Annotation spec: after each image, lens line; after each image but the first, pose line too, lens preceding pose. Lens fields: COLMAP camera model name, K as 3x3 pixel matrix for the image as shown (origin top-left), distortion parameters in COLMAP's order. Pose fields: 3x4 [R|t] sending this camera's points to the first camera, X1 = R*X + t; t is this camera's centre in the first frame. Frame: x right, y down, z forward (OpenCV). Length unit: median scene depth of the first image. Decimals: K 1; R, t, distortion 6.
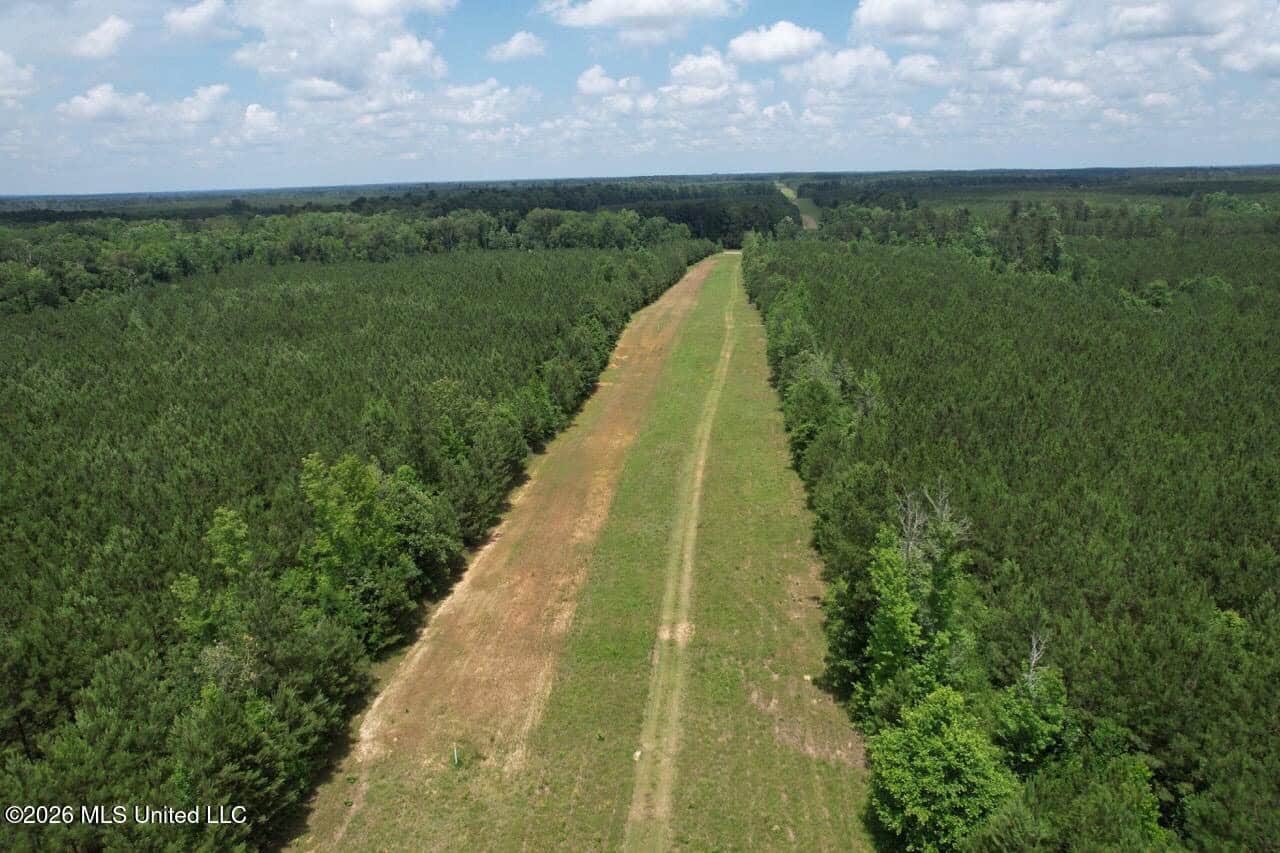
lens RADIAL K [[816.8, 0, 641.0], [0, 816.8, 437.0], [0, 0, 1]] dist [-0.078540, 0.072989]
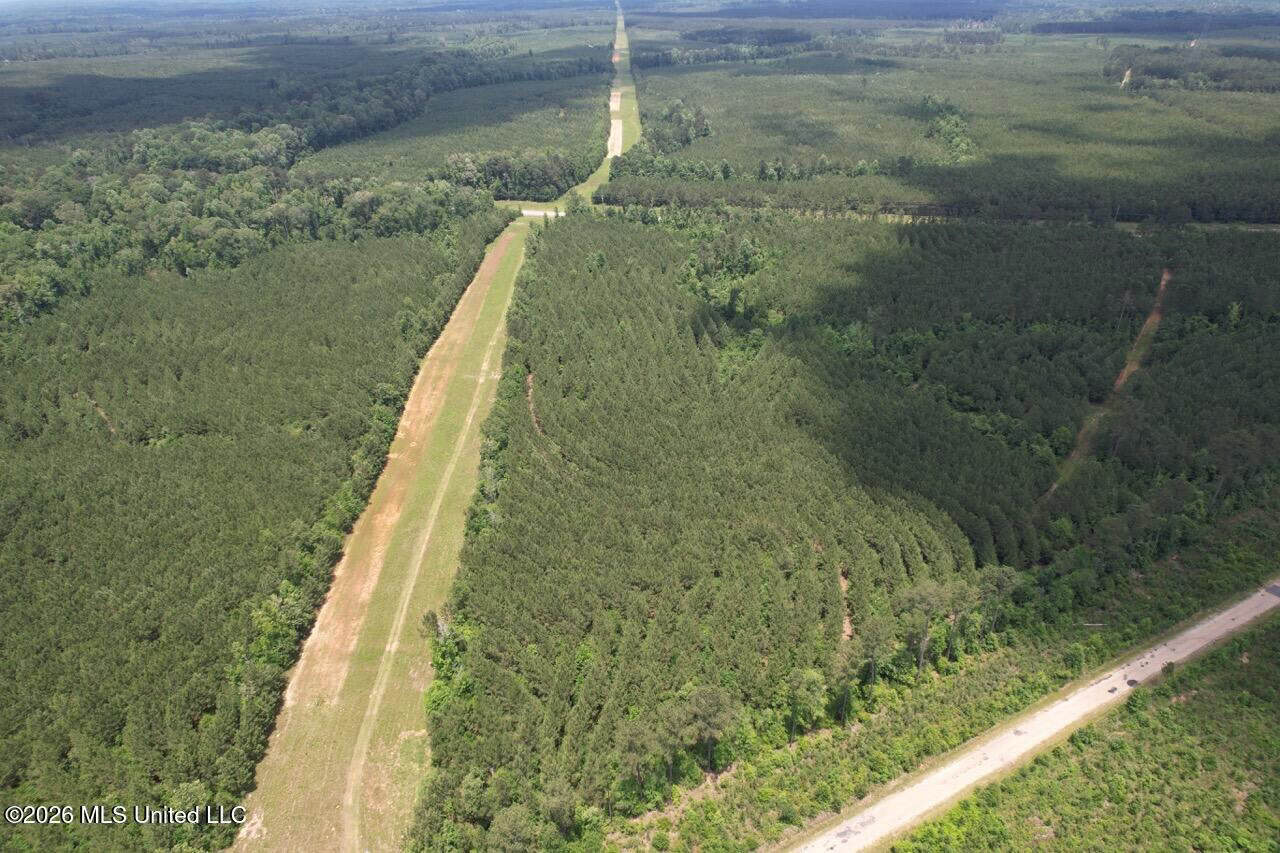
lens RADIAL K [[816.8, 0, 641.0], [0, 816.8, 437.0], [0, 0, 1]] dist [-0.078540, 0.072989]
pose [[0.987250, -0.078012, 0.138747, 0.586691], [0.048630, 0.977813, 0.203757, -1.050390], [-0.151564, -0.194412, 0.969140, -1.810225]]
